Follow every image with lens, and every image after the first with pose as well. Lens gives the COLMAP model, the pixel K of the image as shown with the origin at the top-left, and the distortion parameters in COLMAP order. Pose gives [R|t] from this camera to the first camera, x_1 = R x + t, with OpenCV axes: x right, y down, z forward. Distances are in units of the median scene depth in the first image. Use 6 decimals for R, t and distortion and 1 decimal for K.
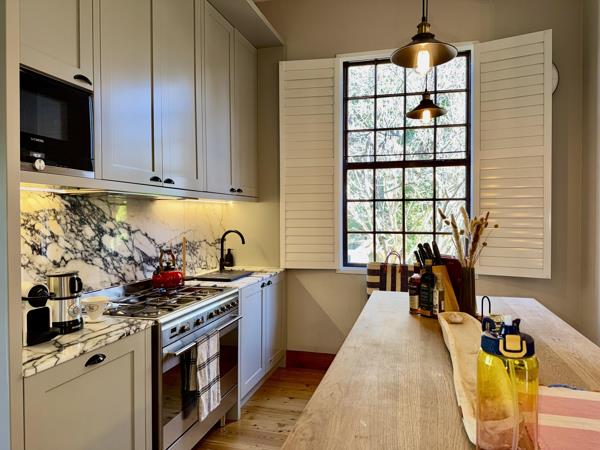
lens RADIAL K [[395.7, 0, 300.0], [0, 395.7, 225.0], [0, 0, 1]] dist [0.029750, -0.003691]
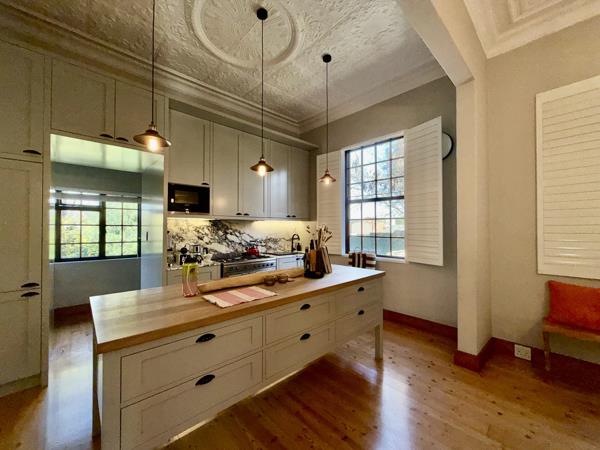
lens RADIAL K [[226.0, 0, 300.0], [0, 226.0, 225.0], [0, 0, 1]] dist [0.001134, -0.000062]
pose [[0.865580, -0.006379, -0.500730, 0.584950], [-0.014270, 0.999199, -0.037396, 0.009079], [0.500567, 0.039514, 0.864795, -0.095948]]
